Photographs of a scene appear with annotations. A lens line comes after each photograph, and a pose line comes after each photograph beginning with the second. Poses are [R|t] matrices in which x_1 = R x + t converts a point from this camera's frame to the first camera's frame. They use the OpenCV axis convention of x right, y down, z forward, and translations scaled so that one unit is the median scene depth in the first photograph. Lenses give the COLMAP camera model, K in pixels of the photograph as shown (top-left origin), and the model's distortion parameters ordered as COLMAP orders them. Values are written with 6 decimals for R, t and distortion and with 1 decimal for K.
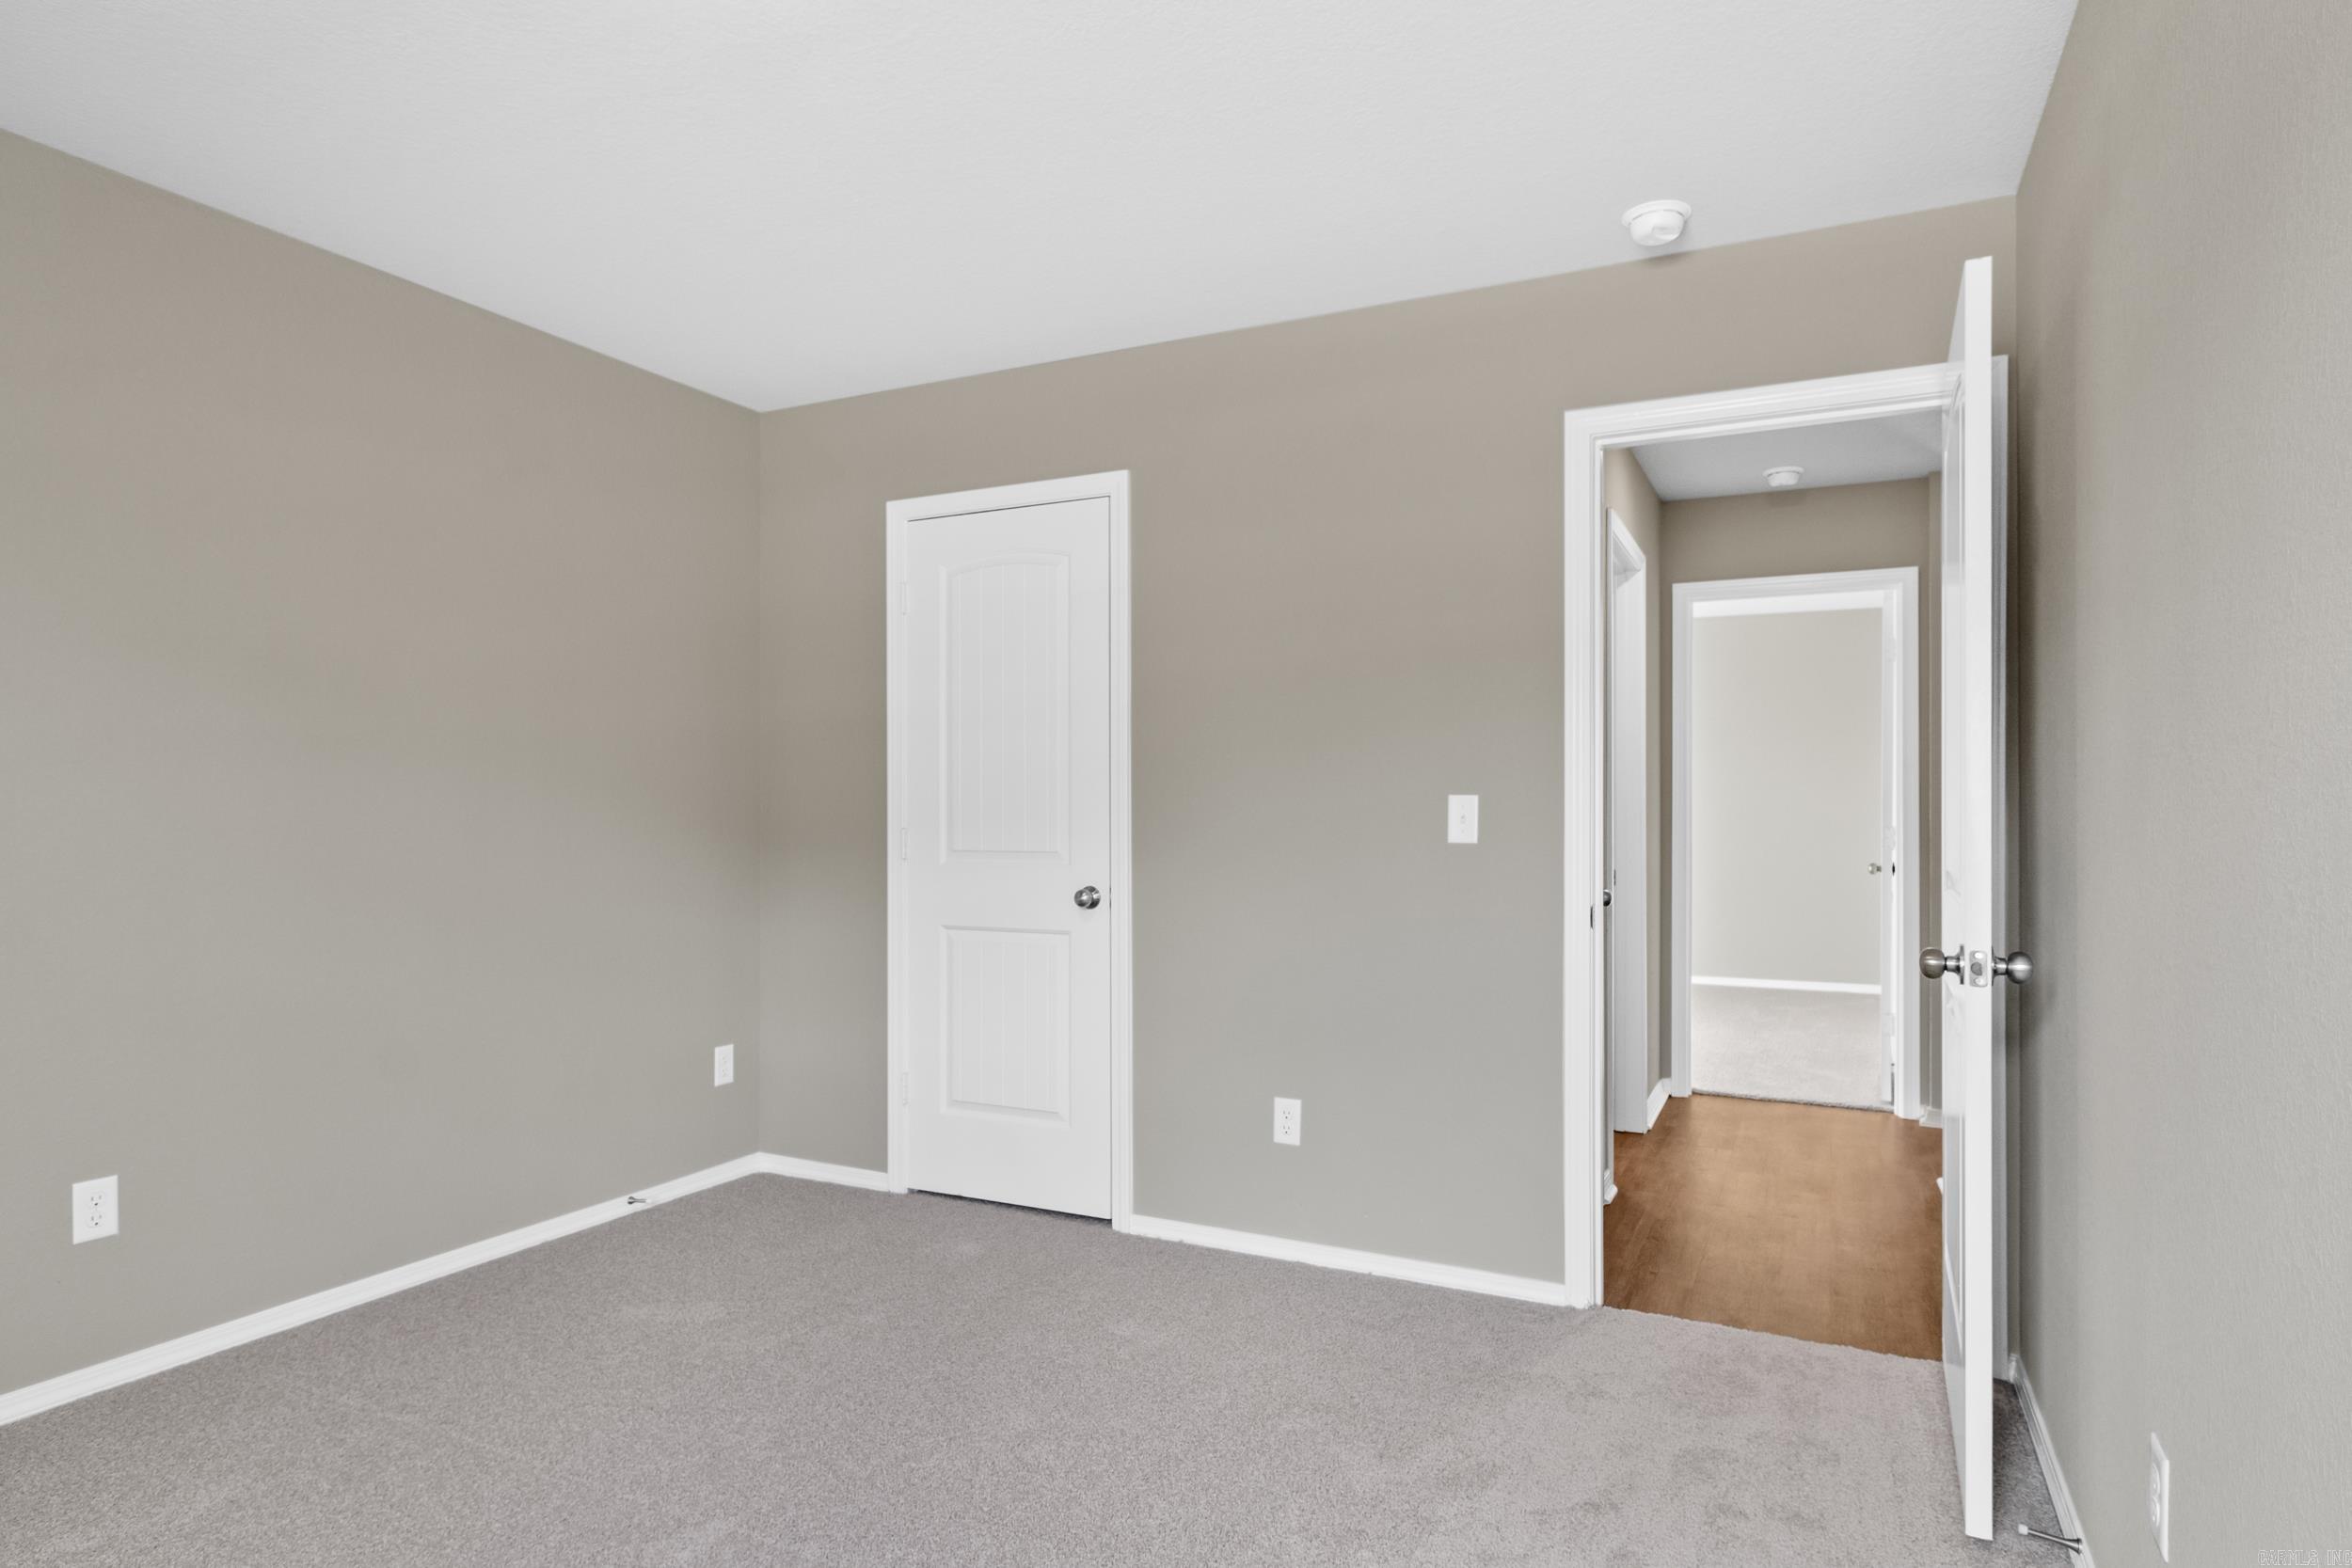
lens RADIAL K [[1290.1, 0, 1196.2], [0, 1290.1, 797.7], [0, 0, 1]] dist [-0.000040, 0.000489]
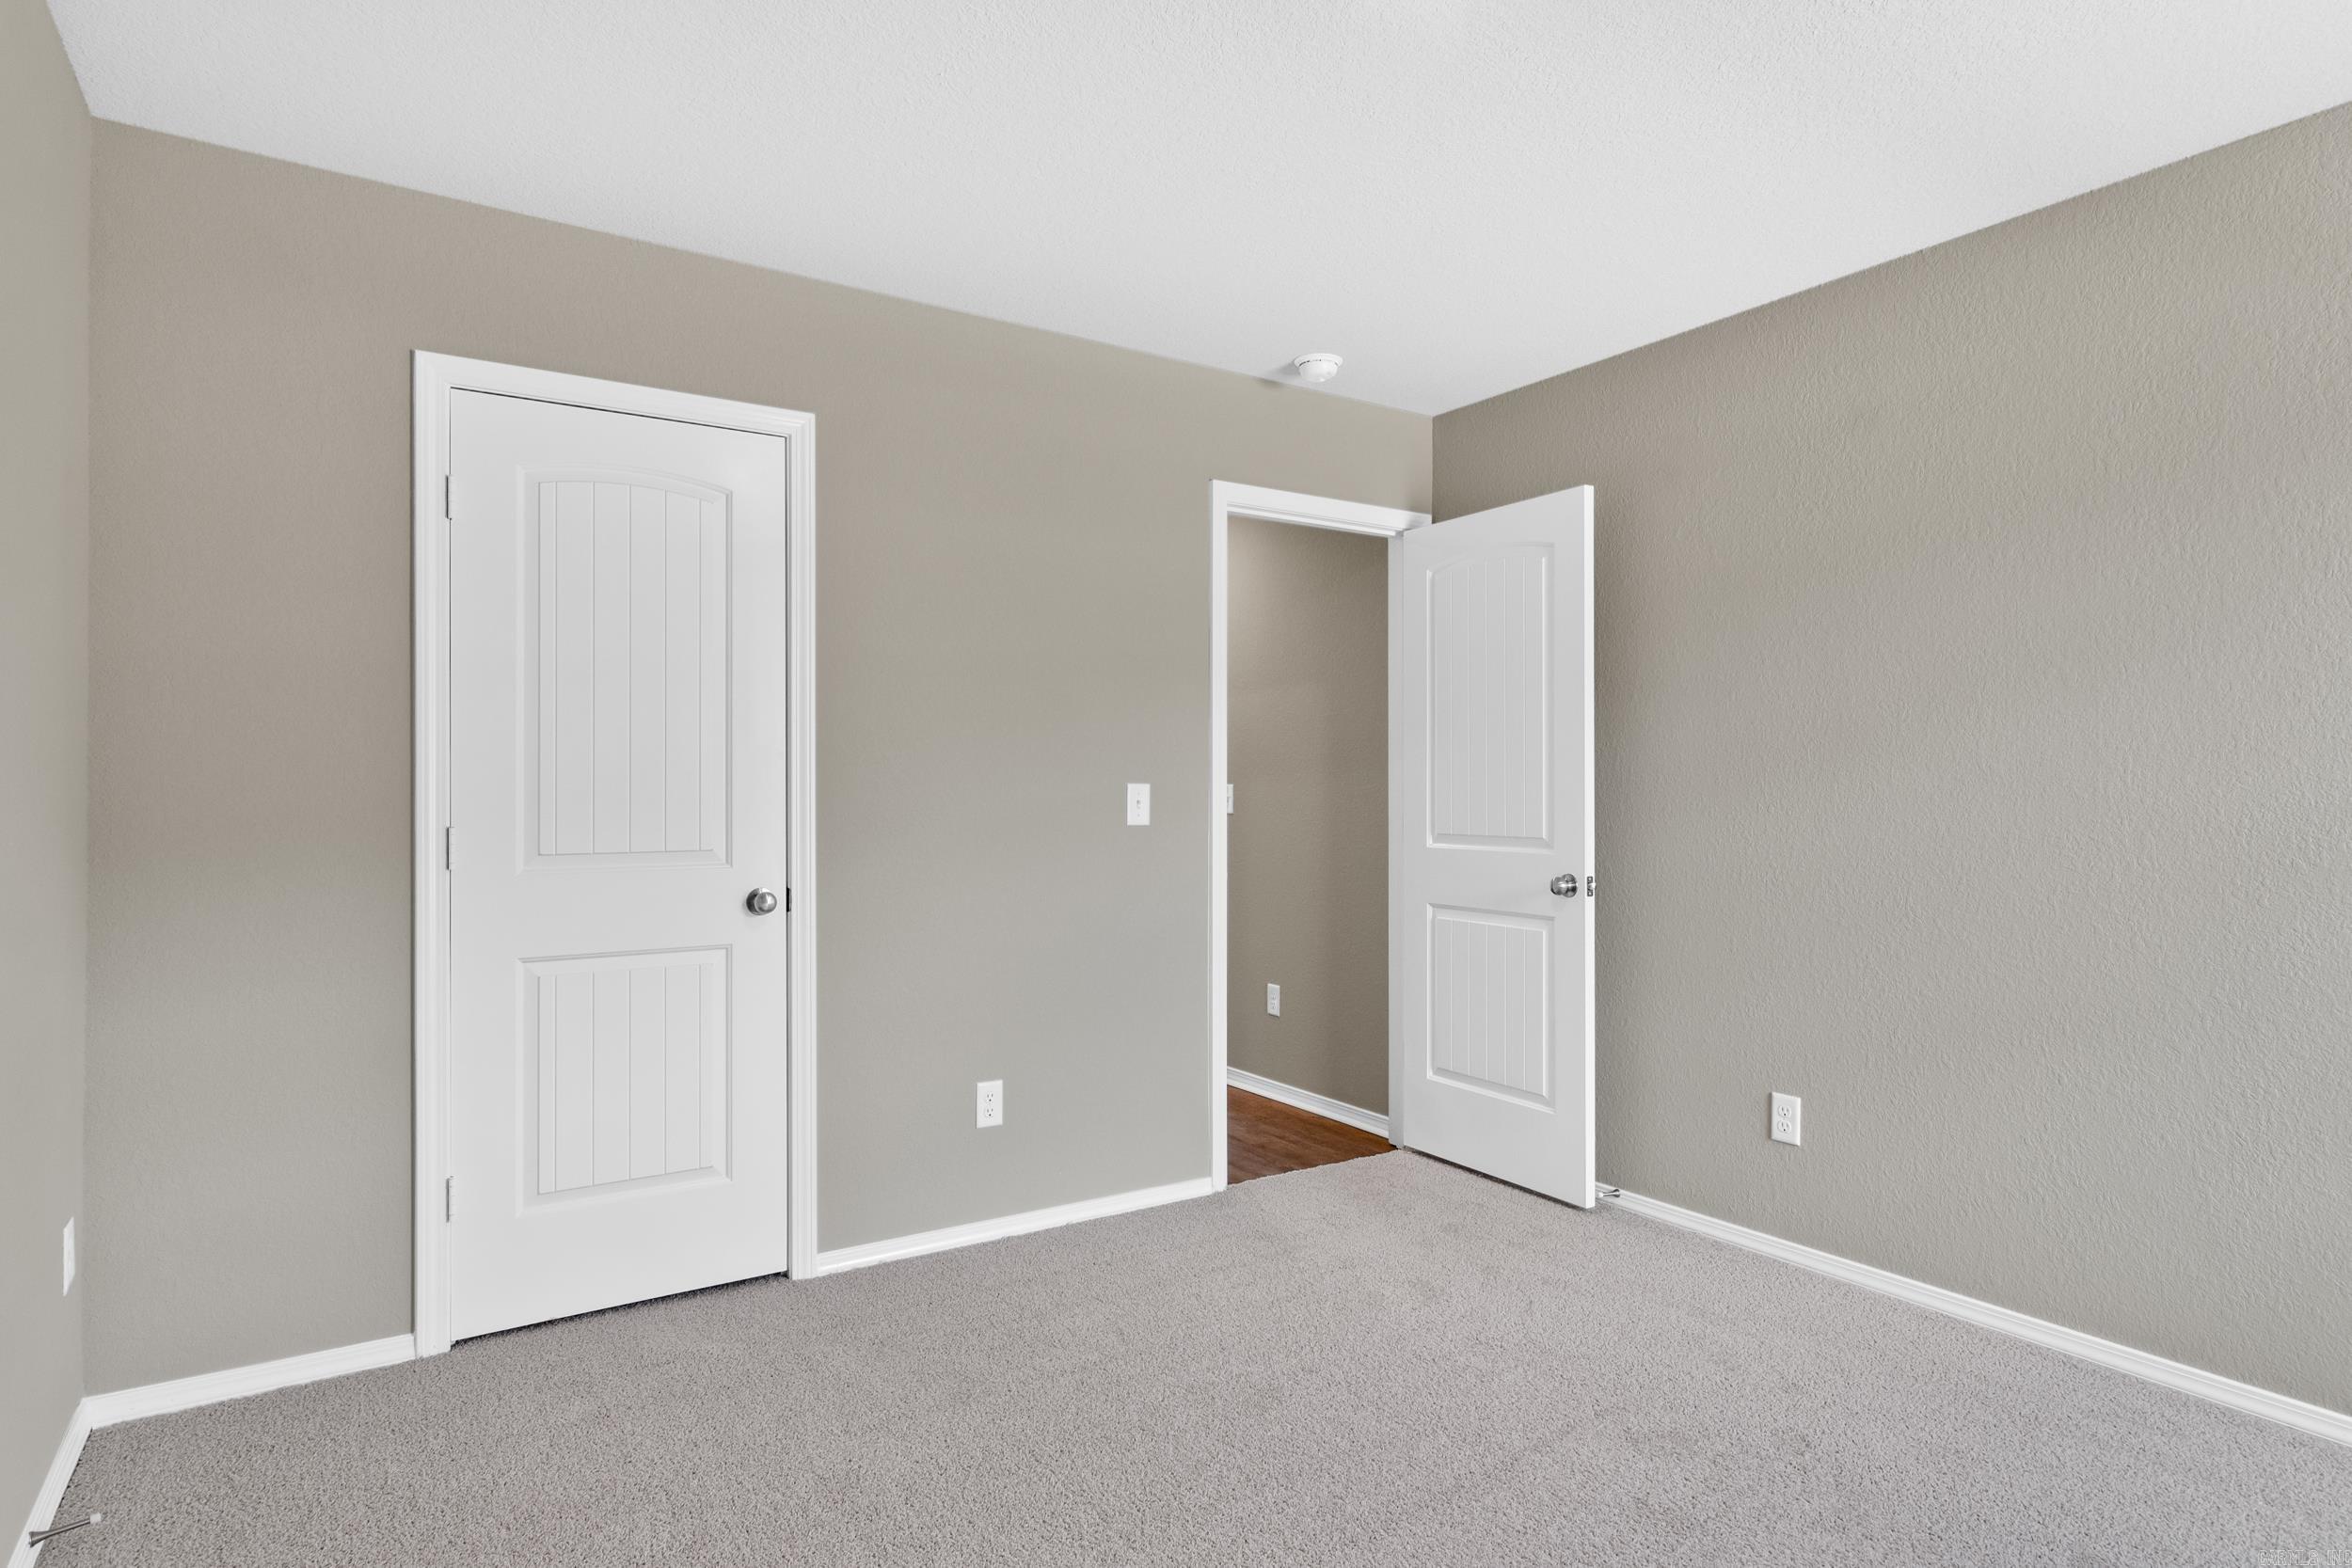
lens RADIAL K [[1290.1, 0, 1196.2], [0, 1290.1, 797.7], [0, 0, 1]] dist [-0.000040, 0.000489]
pose [[0.501250, -0.000591, 0.865302, -0.679274], [0.000656, 1.000000, 0.000304, 0.008920], [-0.865302, 0.000416, 0.501251, 0.327097]]
